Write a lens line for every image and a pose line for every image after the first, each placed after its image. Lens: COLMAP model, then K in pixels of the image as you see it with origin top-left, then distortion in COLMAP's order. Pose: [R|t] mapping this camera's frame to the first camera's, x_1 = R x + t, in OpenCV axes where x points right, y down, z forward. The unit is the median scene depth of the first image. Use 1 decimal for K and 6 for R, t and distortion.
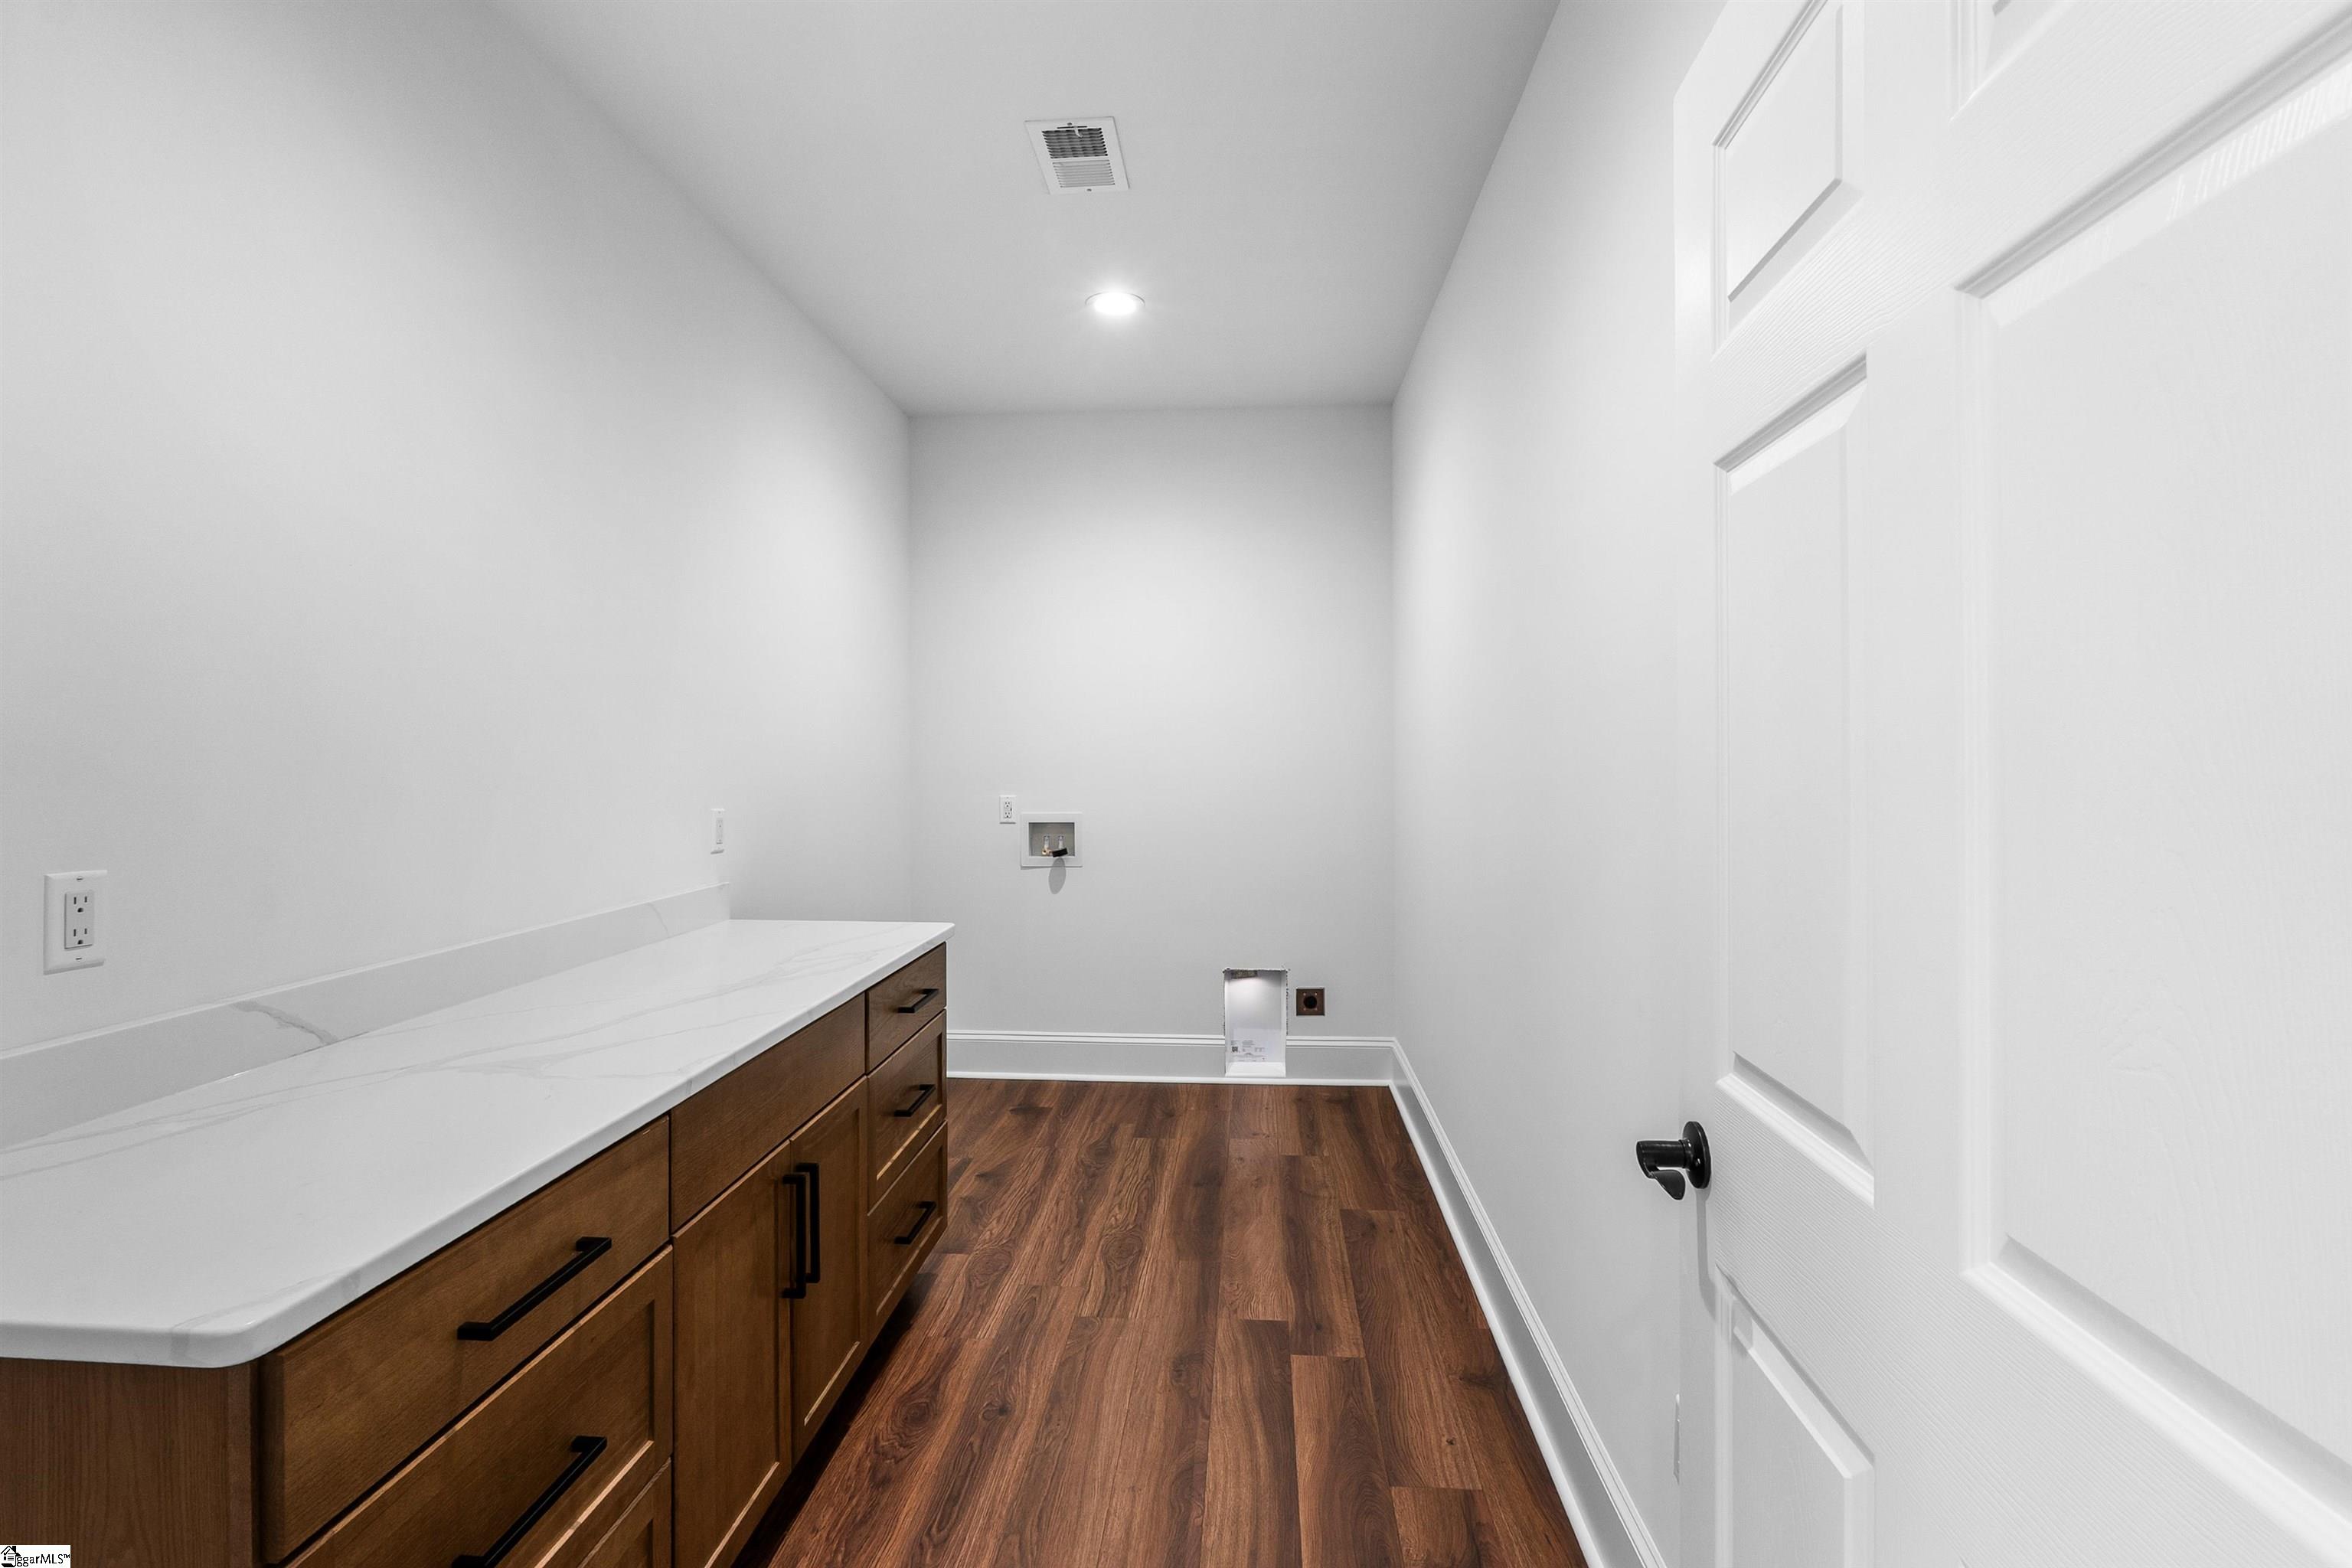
lens RADIAL K [[1084.7, 0, 1163.3], [0, 1084.7, 770.6], [0, 0, 1]] dist [-0.000720, 0.000564]
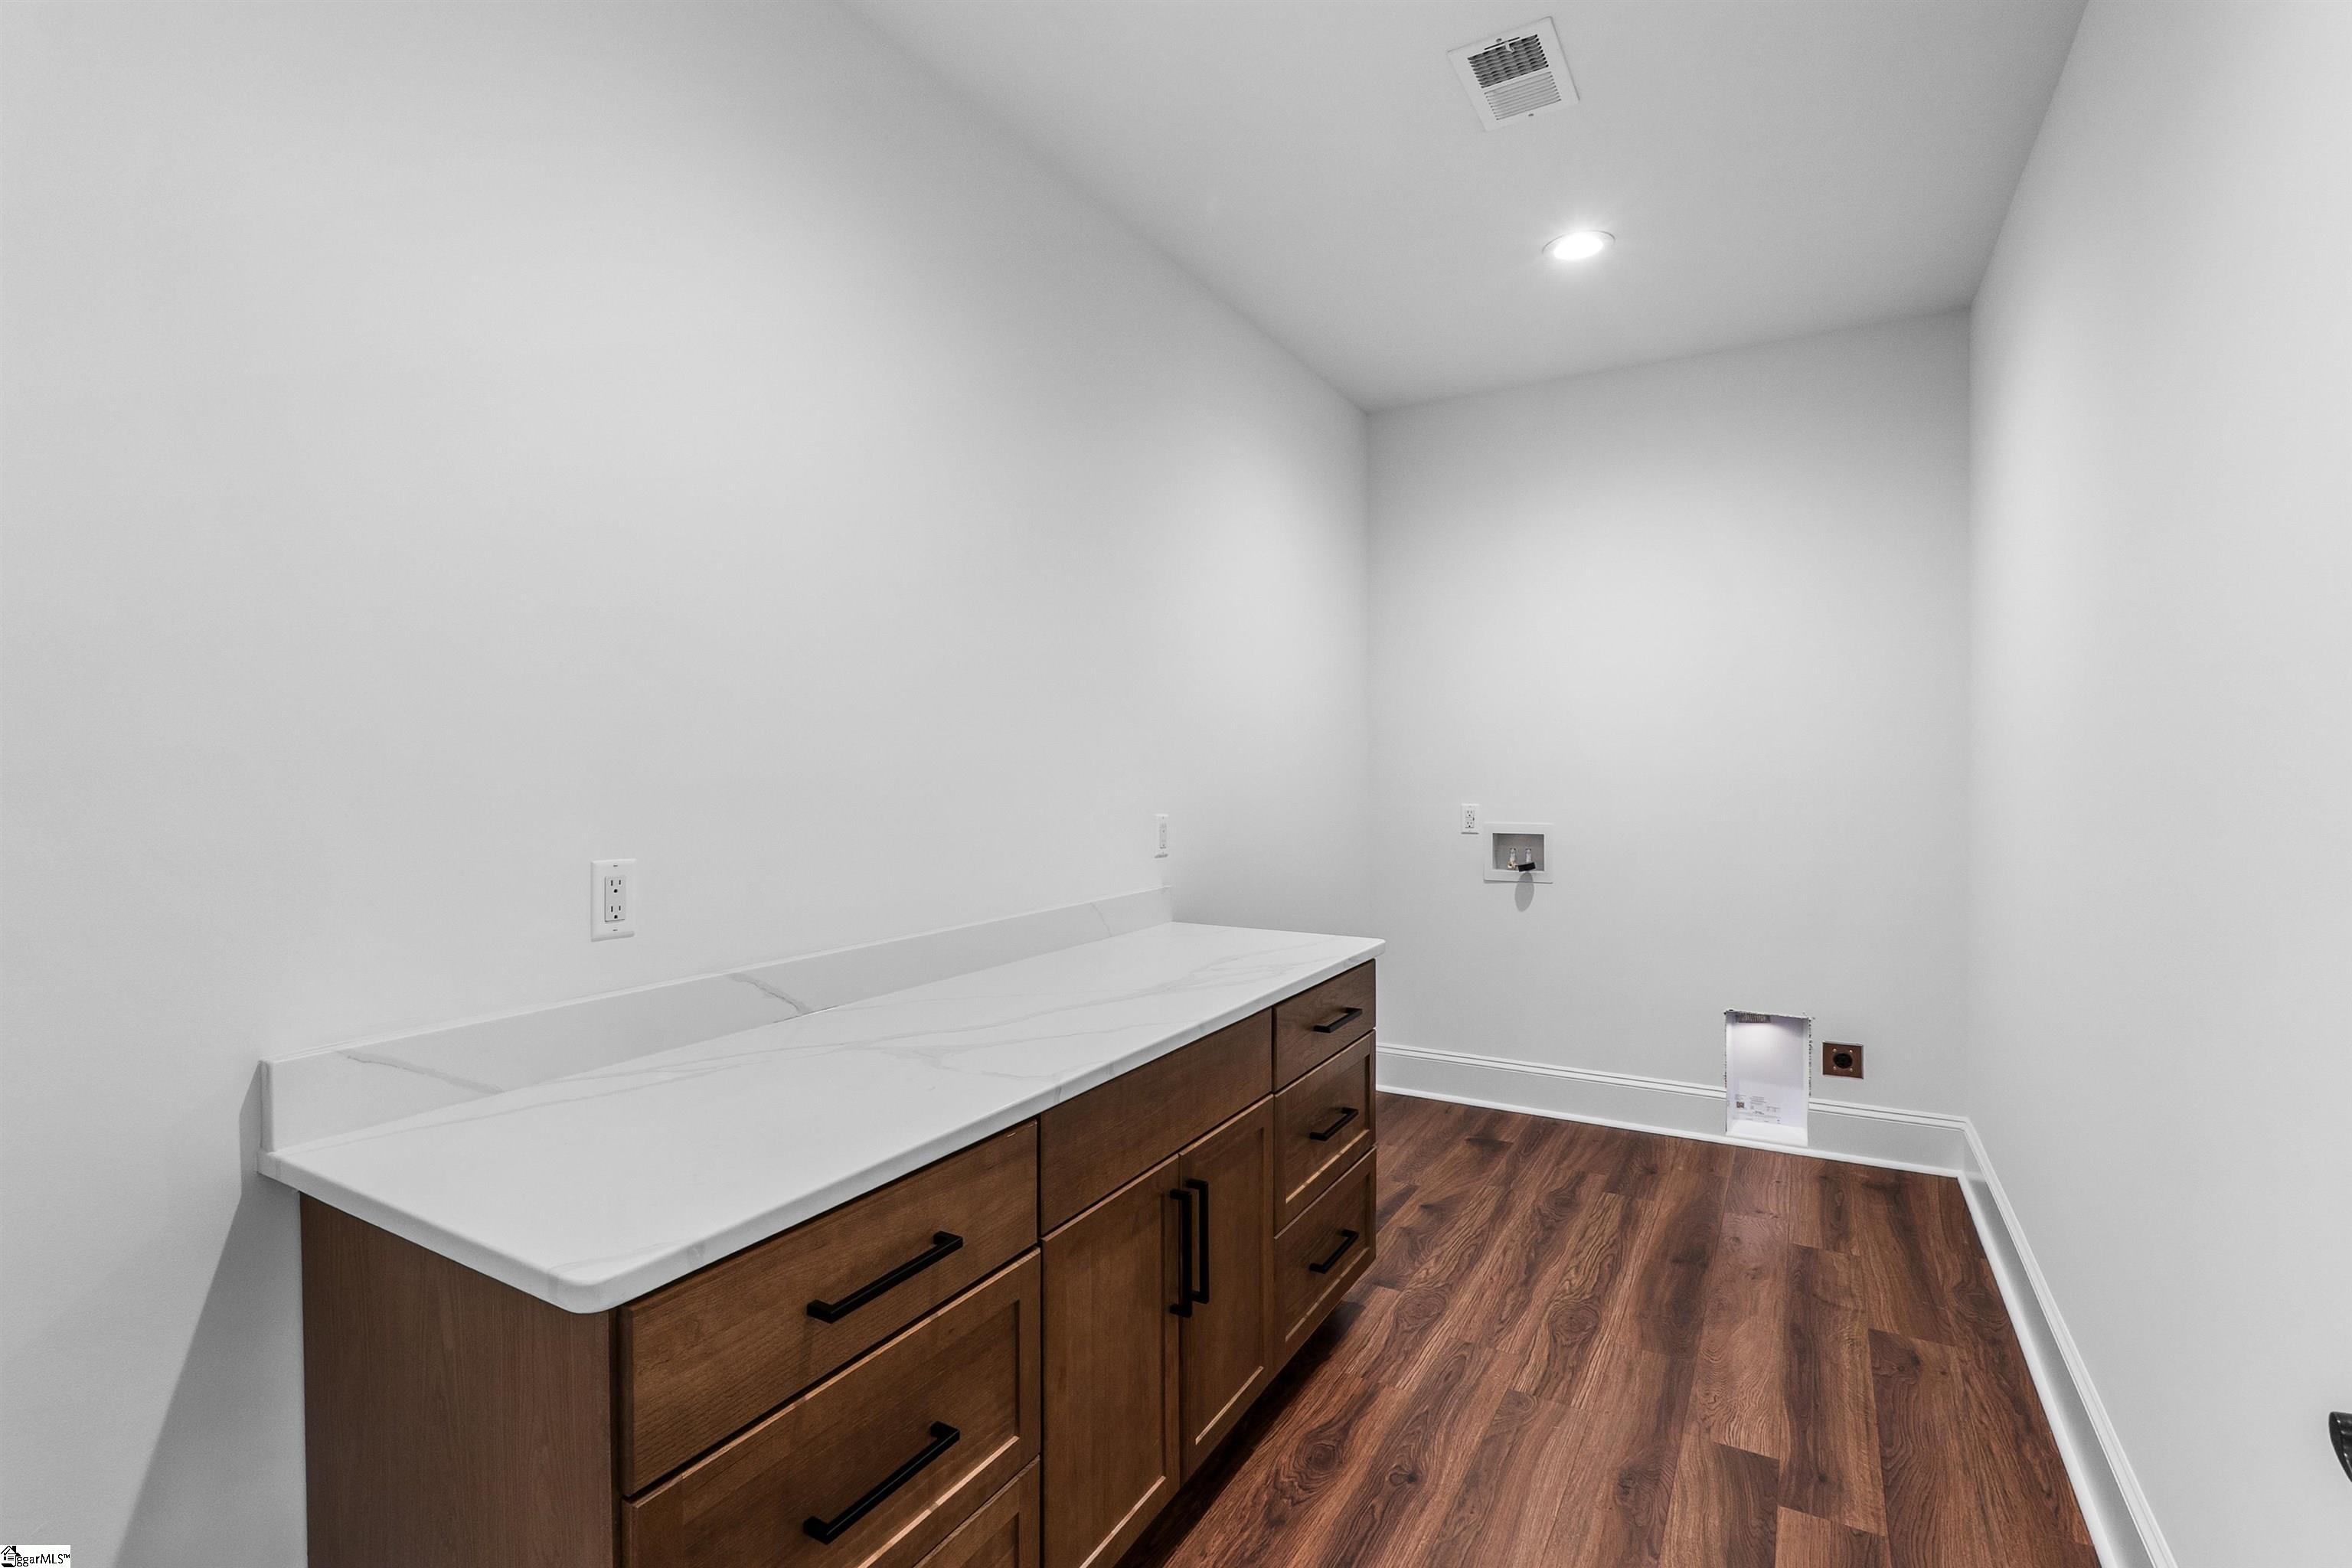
lens RADIAL K [[1076.4, 0, 1168.2], [0, 1076.4, 791.1], [0, 0, 1]] dist [-0.005965, -0.000070]
pose [[0.900314, 0.005285, -0.435209, 0.050925], [0.000220, 0.999921, 0.012596, -0.000045], [0.435241, -0.011436, 0.900241, 0.091431]]
